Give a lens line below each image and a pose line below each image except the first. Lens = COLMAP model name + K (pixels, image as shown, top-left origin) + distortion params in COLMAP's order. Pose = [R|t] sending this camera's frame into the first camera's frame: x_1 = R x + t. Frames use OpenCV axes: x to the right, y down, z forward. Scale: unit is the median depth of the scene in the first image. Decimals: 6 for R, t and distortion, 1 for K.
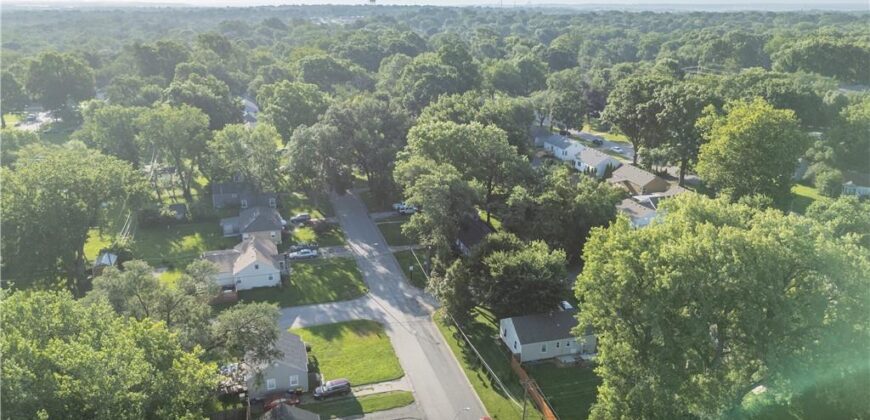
lens RADIAL K [[641.4, 0, 435.5], [0, 641.4, 210.1], [0, 0, 1]] dist [0.069825, -0.066357]
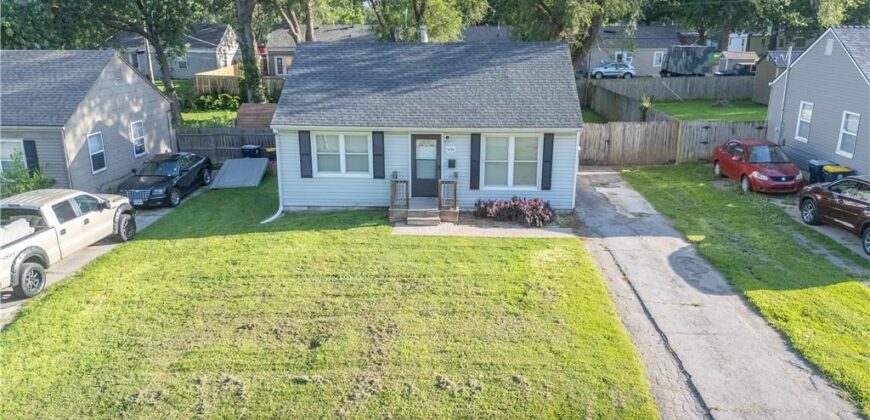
lens RADIAL K [[641.4, 0, 434.7], [0, 641.4, 211.9], [0, 0, 1]] dist [0.069825, -0.066357]
pose [[-0.330515, 0.259177, -0.907517, 0.071988], [-0.284070, 0.889649, 0.357532, 0.243708], [0.900036, 0.375968, -0.220418, 0.916562]]
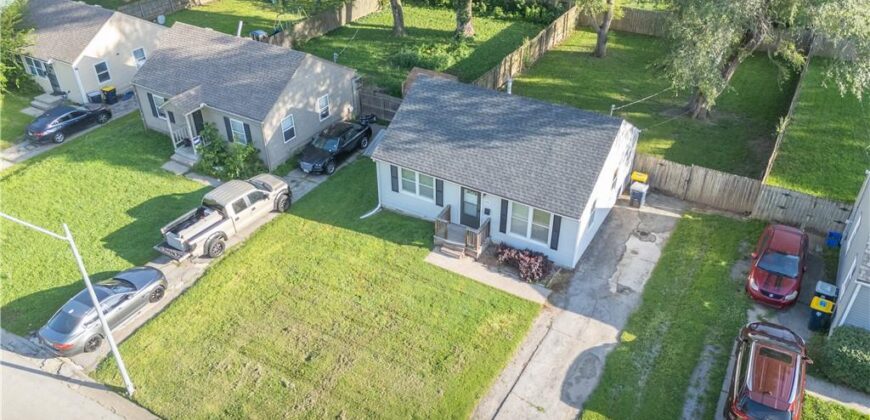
lens RADIAL K [[641.4, 0, 433.6], [0, 641.4, 208.8], [0, 0, 1]] dist [0.069825, -0.066357]
pose [[-0.734543, 0.386782, -0.557535, 0.042375], [-0.198514, 0.663207, 0.721629, 0.085807], [0.648875, 0.640747, -0.410372, 0.975010]]
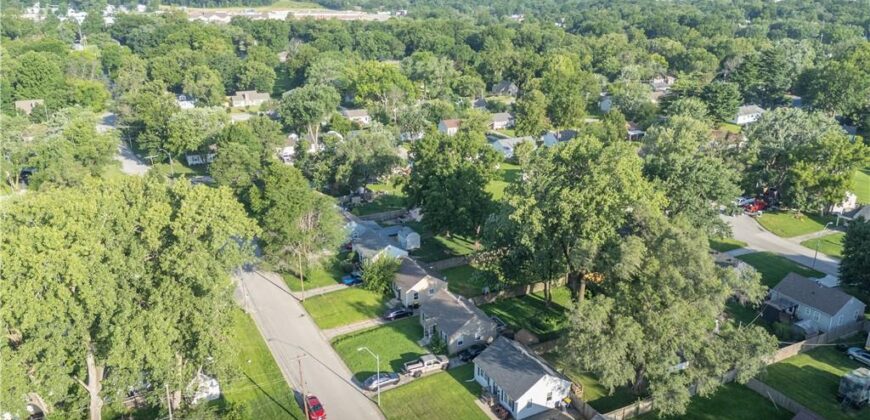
lens RADIAL K [[641.4, 0, 433.6], [0, 641.4, 210.6], [0, 0, 1]] dist [0.069825, -0.066357]
pose [[-0.983072, 0.057541, -0.173953, 0.083054], [-0.057323, 0.805156, 0.590286, -0.438597], [0.174024, 0.590264, -0.788228, 1.423116]]
